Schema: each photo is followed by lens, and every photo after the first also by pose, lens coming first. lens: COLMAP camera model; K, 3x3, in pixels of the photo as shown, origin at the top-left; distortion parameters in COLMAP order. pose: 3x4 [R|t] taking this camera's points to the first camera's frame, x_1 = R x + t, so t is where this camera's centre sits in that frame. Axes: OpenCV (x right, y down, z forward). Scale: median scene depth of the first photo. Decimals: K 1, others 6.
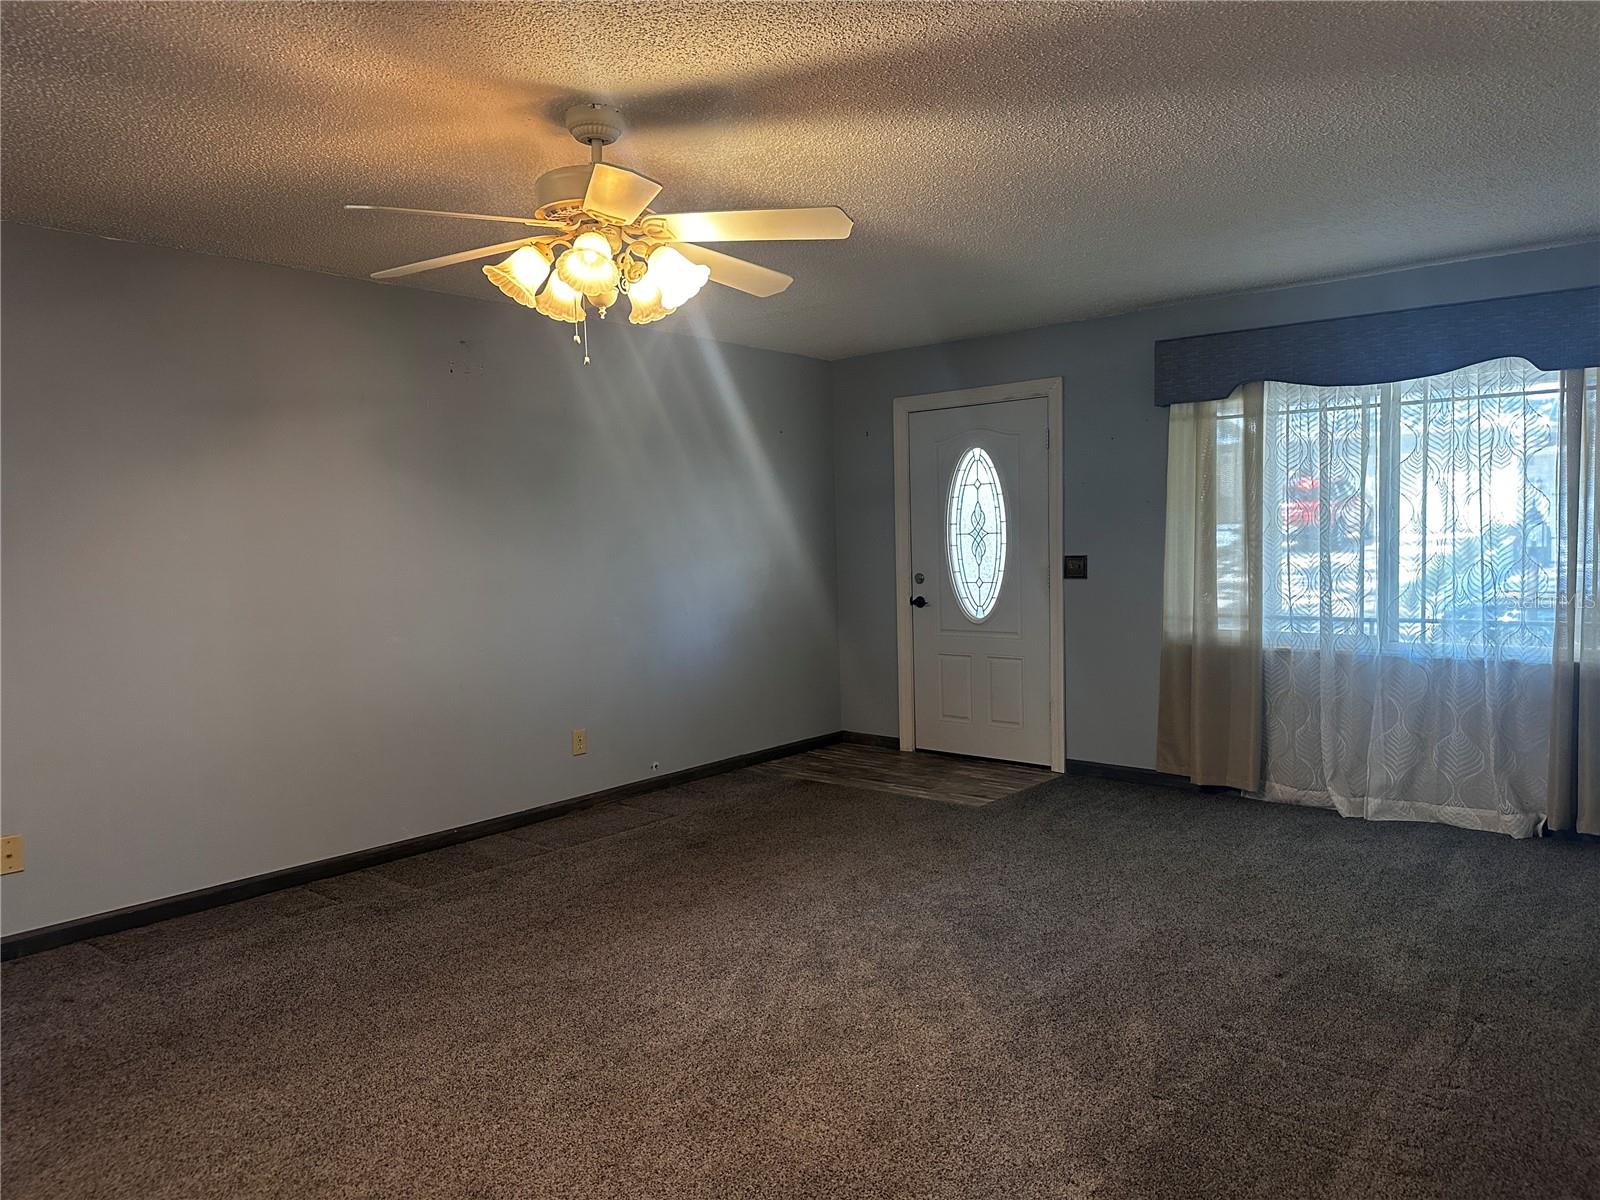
lens RADIAL K [[1131.2, 0, 799.2], [0, 1131.2, 599.9], [0, 0, 1]] dist [0.053285, -0.061979]
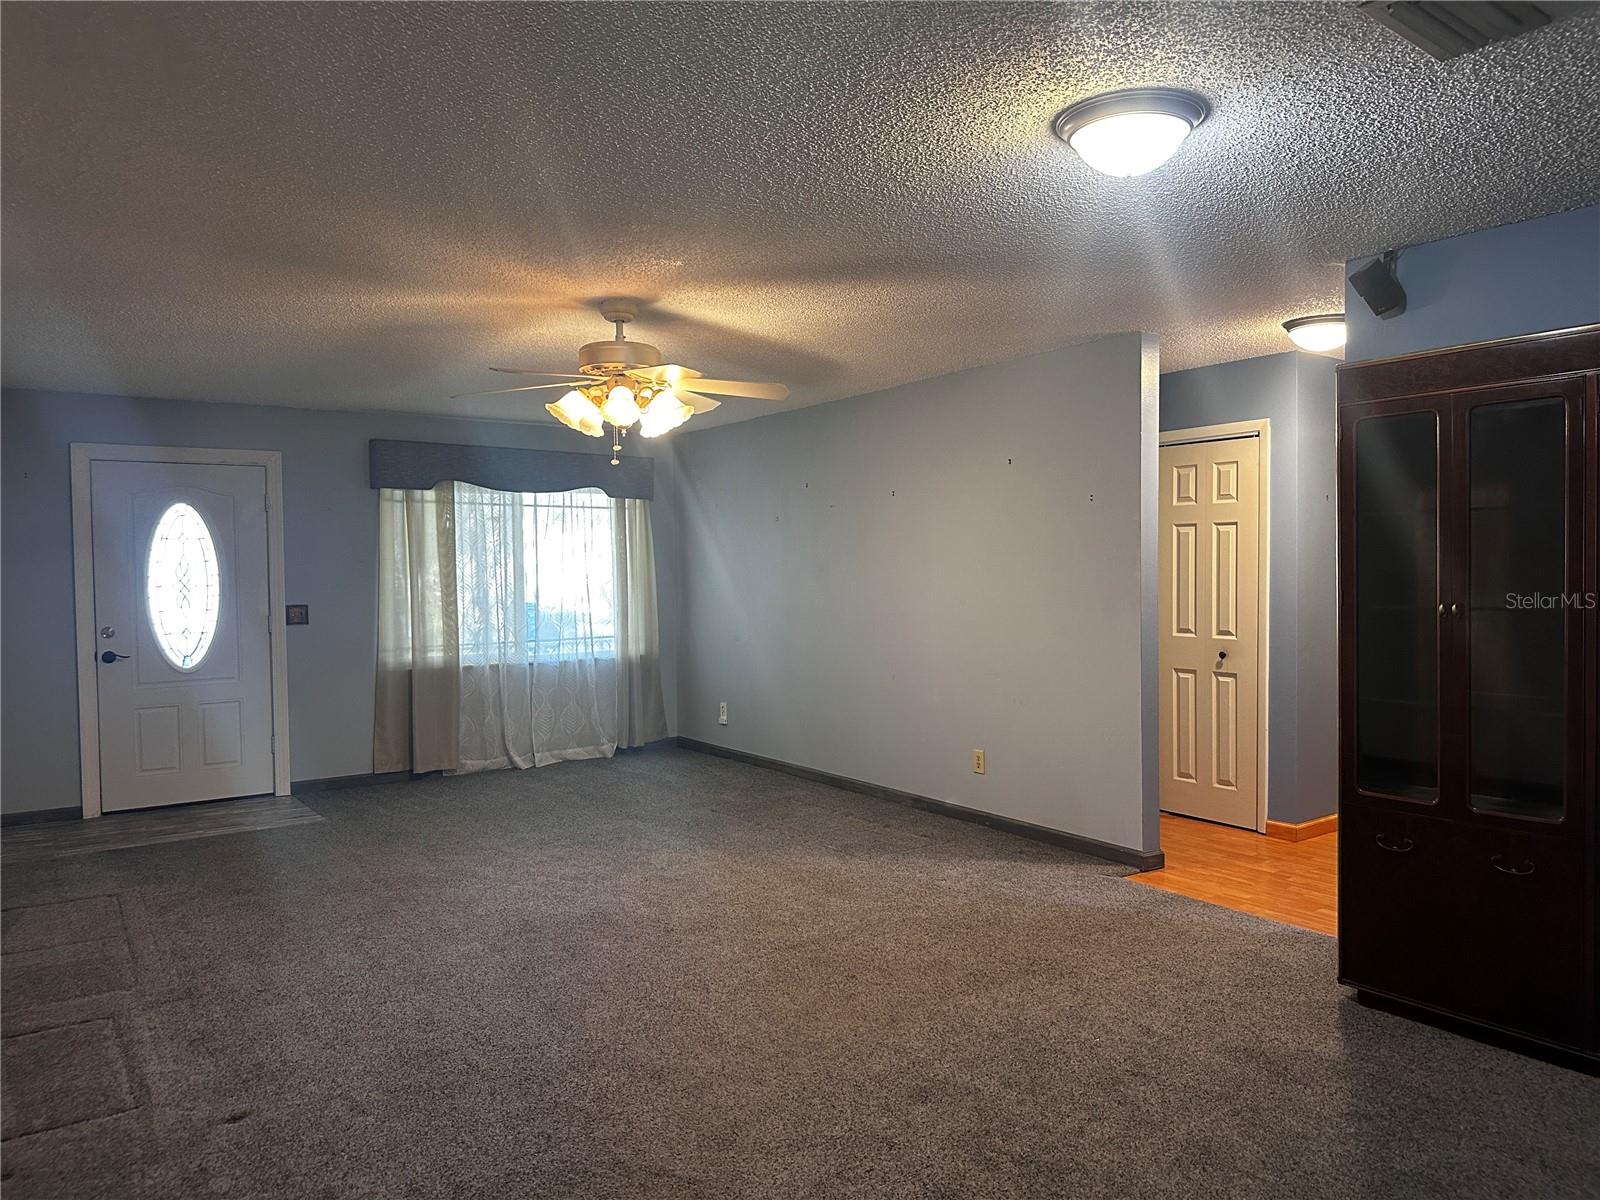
lens RADIAL K [[1131.2, 0, 798.8], [0, 1131.2, 598.7], [0, 0, 1]] dist [0.053285, -0.061979]
pose [[0.216301, 0.000132, 0.976327, -0.844811], [0.066149, 0.997700, -0.014790, 0.006475], [-0.974083, 0.067783, 0.215795, 0.257176]]
